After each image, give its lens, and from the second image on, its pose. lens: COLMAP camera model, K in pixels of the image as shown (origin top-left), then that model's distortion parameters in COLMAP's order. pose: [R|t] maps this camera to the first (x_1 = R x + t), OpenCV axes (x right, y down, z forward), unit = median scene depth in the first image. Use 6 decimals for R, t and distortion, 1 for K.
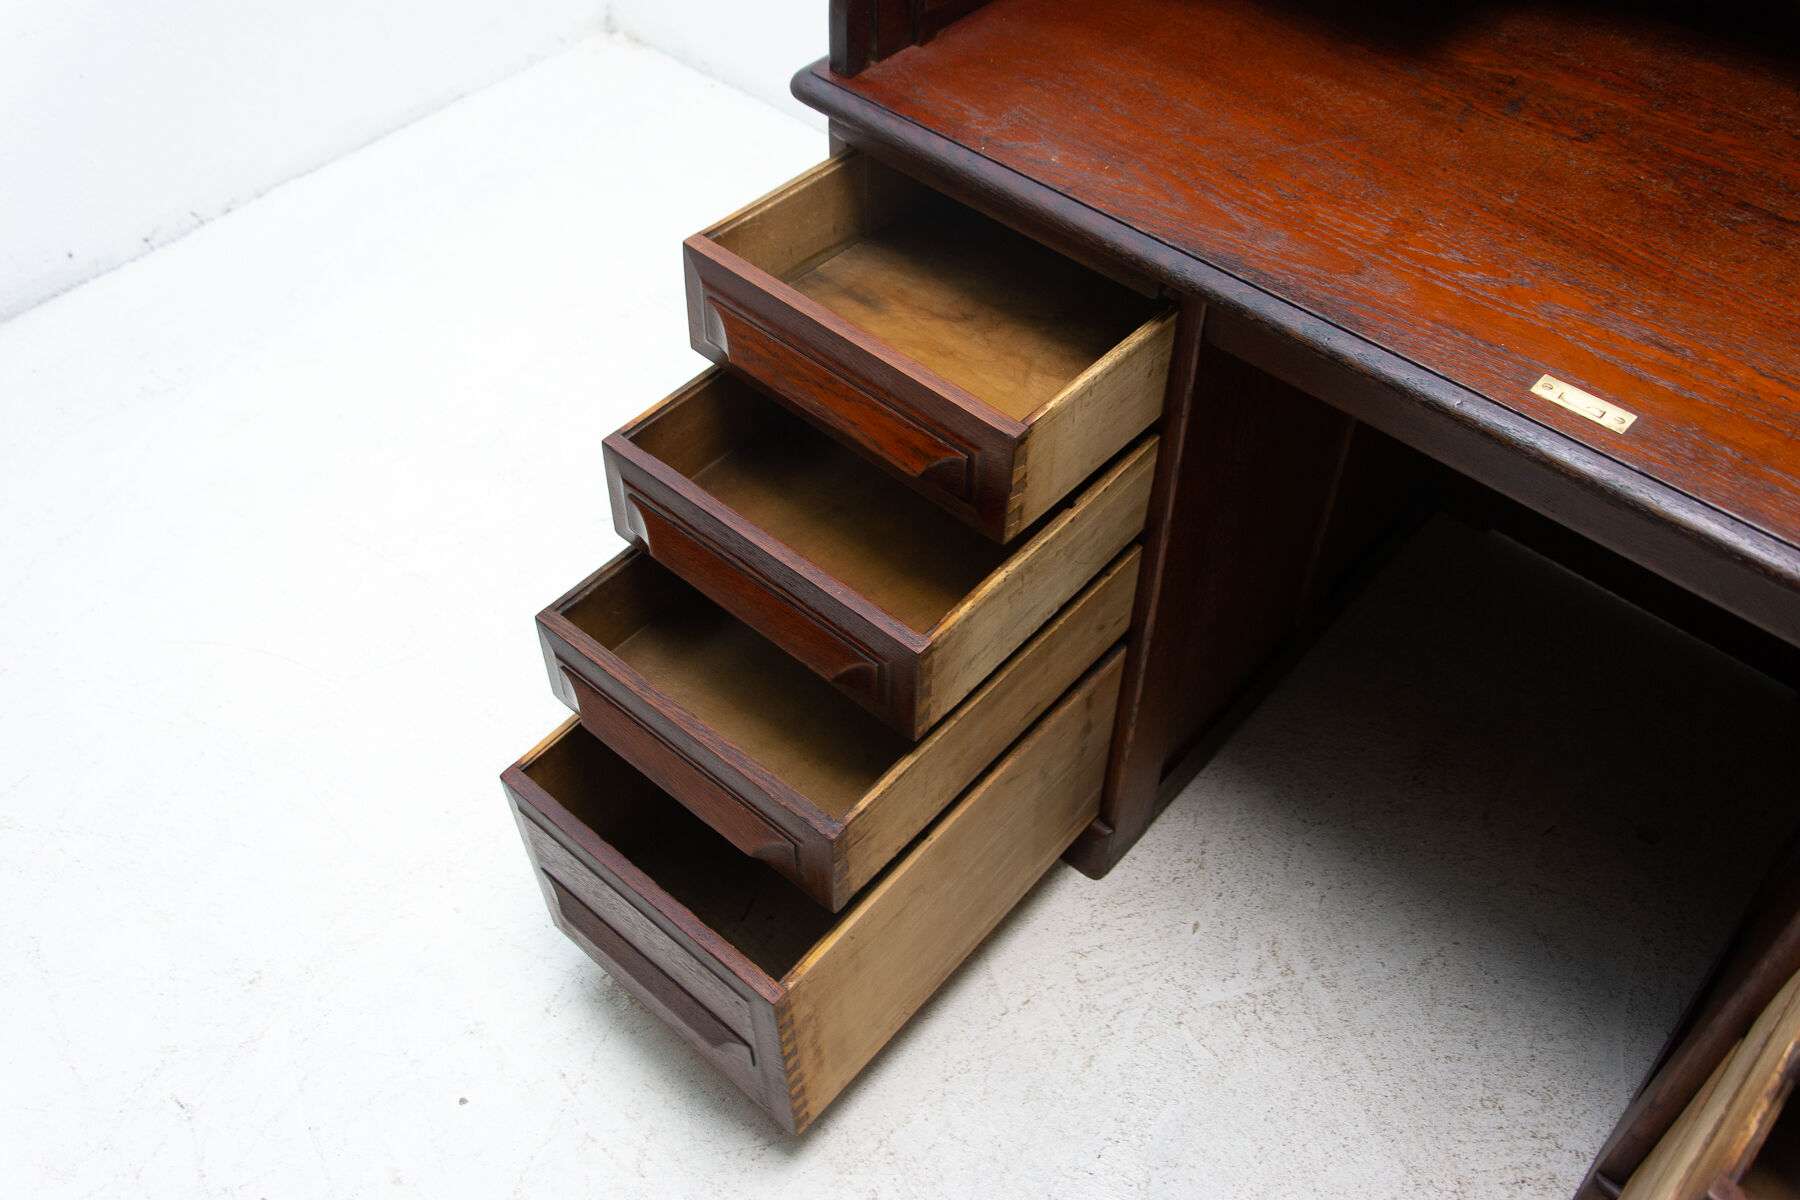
lens RADIAL K [[1594.2, 0, 877.0], [0, 1594.2, 591.1], [0, 0, 1]] dist [-0.034479, 0.017458]
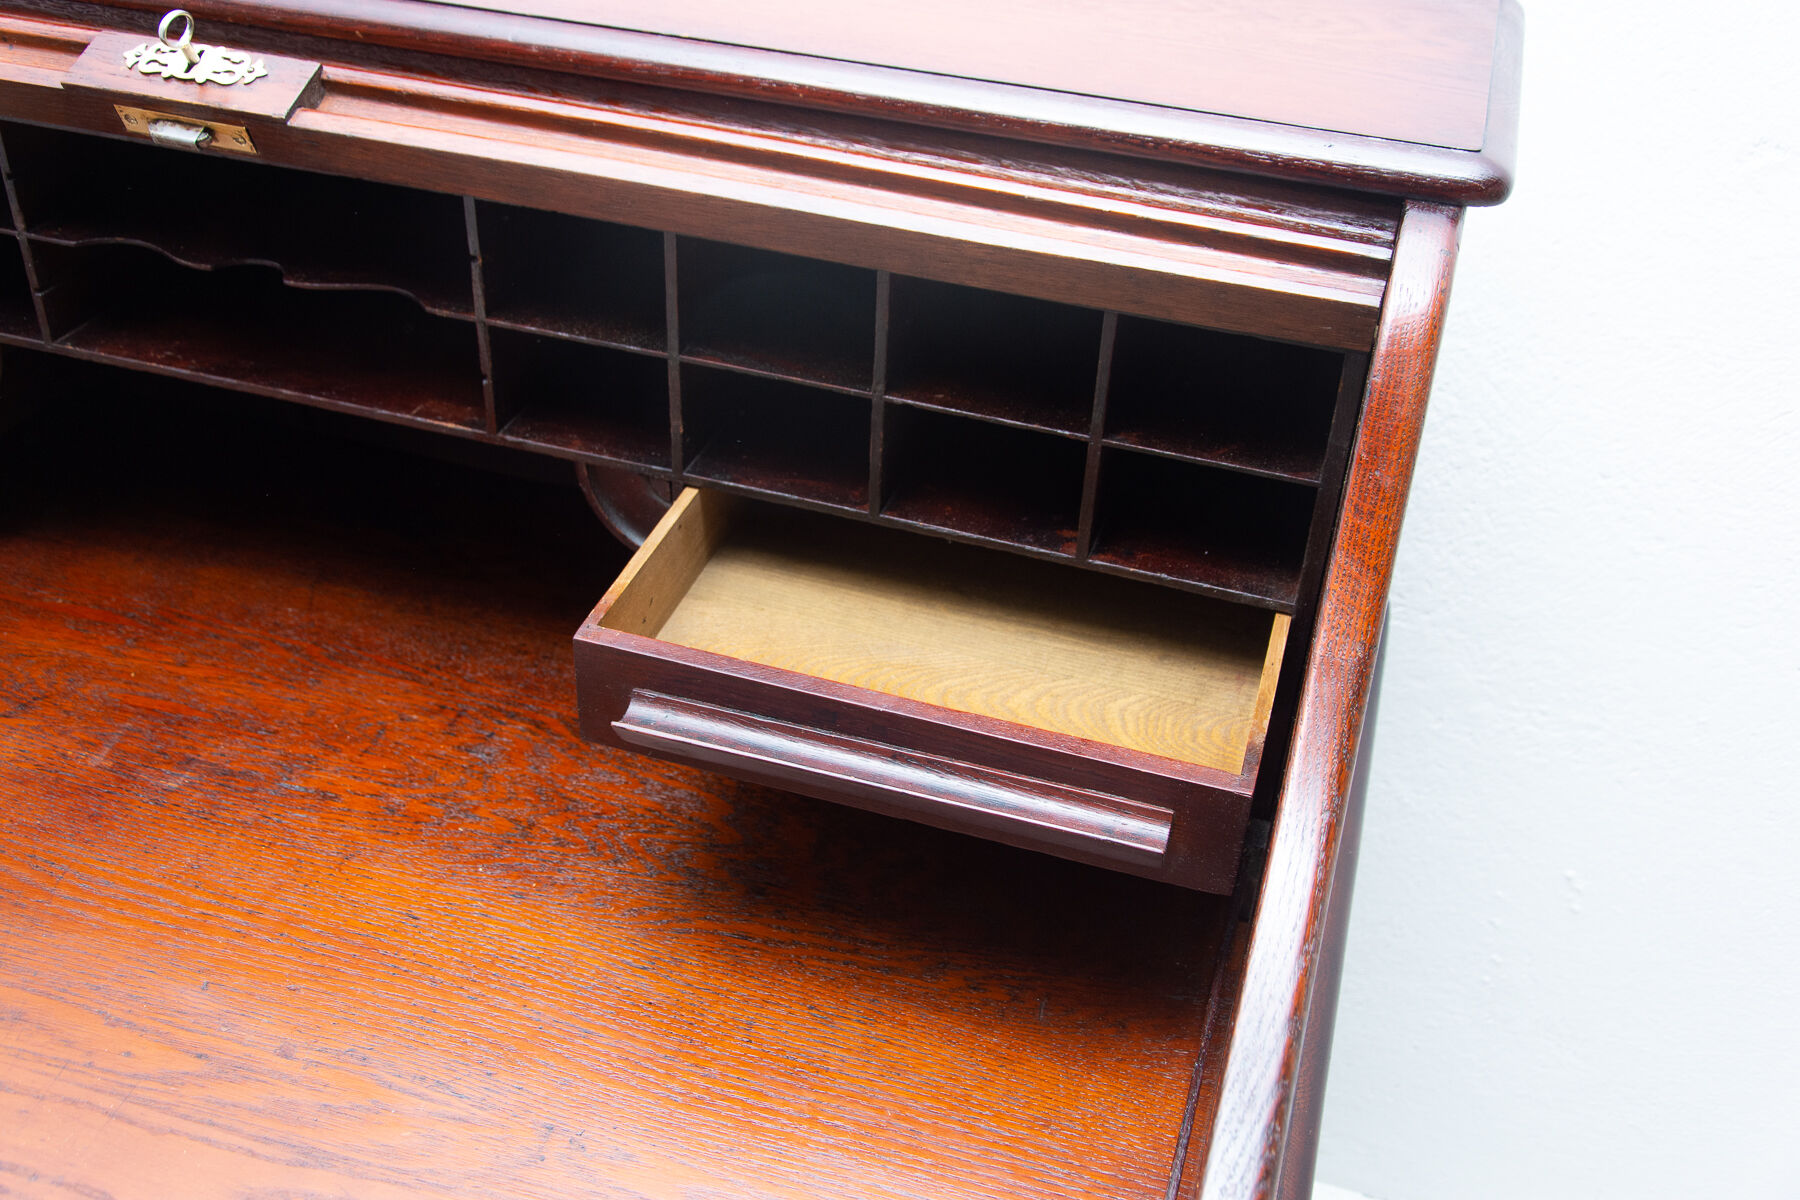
lens RADIAL K [[1780.7, 0, 875.9], [0, 1780.7, 603.2], [0, 0, 1]] dist [-0.005061, -0.007302]
pose [[0.907599, -0.211001, 0.362965, 0.511672], [0.279775, 0.948565, -0.148155, -0.080212], [-0.313035, 0.236013, 0.919949, 0.019359]]
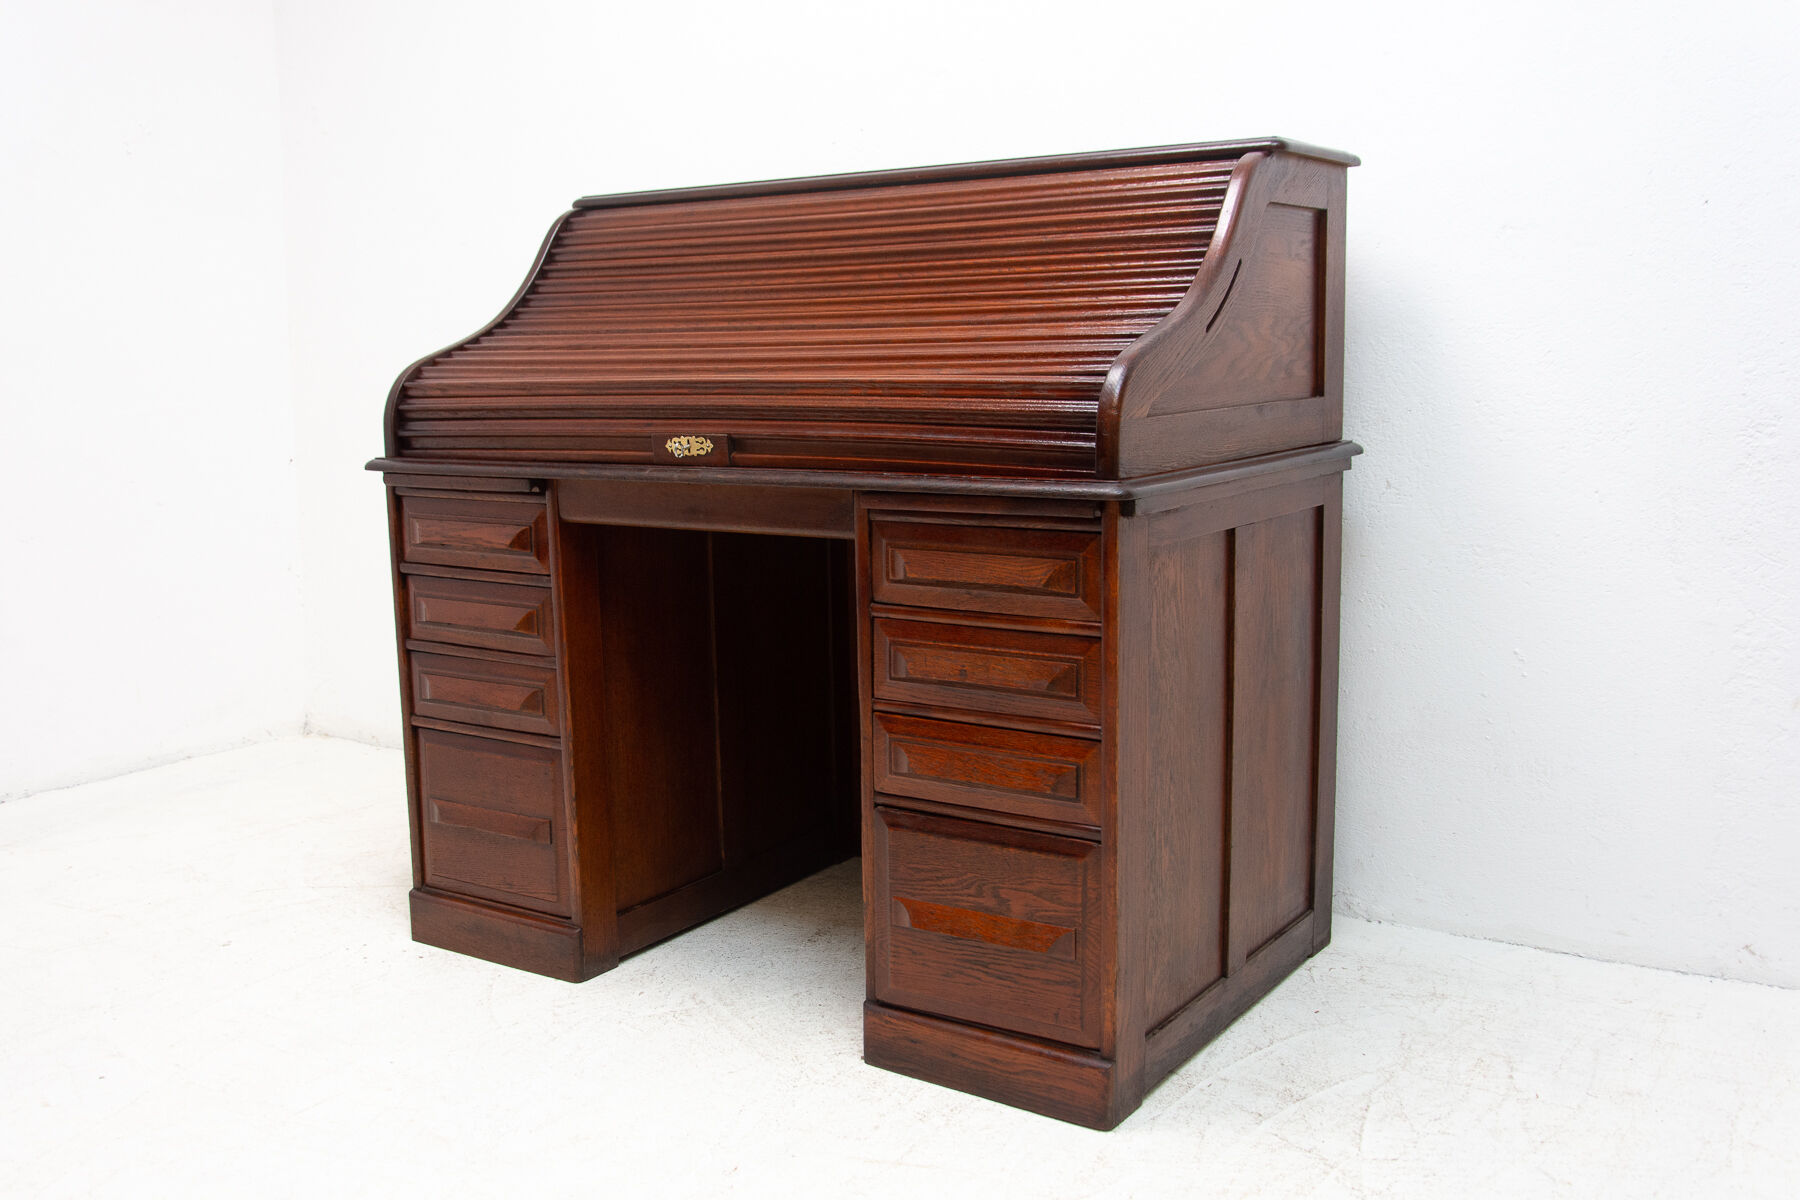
lens RADIAL K [[1737.8, 0, 831.7], [0, 1737.8, 607.8], [0, 0, 1]] dist [-0.039076, 0.024125]
pose [[0.993177, -0.041120, 0.109125, 0.282174], [0.099755, 0.784241, -0.612384, 1.204912], [-0.060399, 0.619092, 0.782992, -0.602275]]
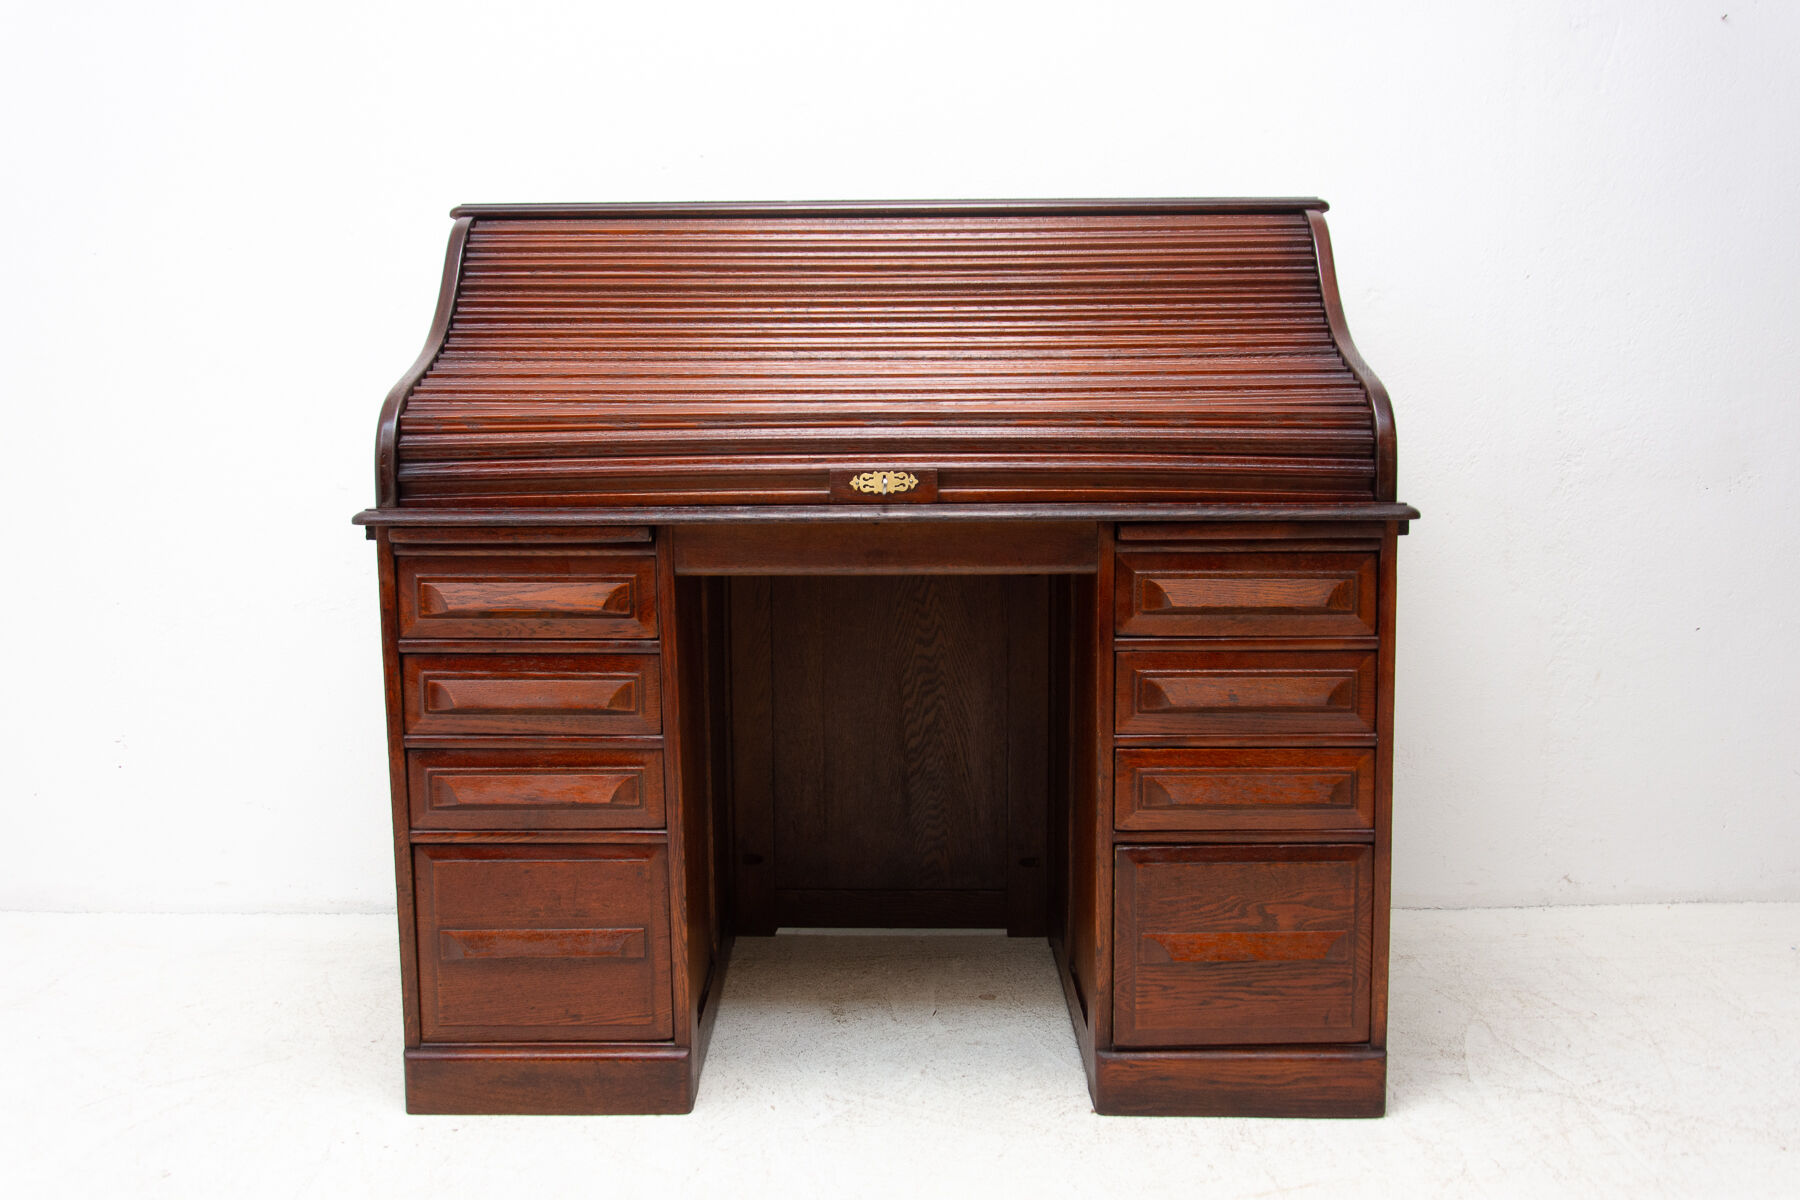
lens RADIAL K [[1764.8, 0, 876.9], [0, 1764.8, 599.0], [0, 0, 1]] dist [-0.031416, 0.008512]
pose [[0.752254, -0.082515, 0.653685, -0.815006], [0.486965, 0.737935, -0.467244, 0.798622], [-0.443823, 0.669808, 0.595297, -0.188247]]
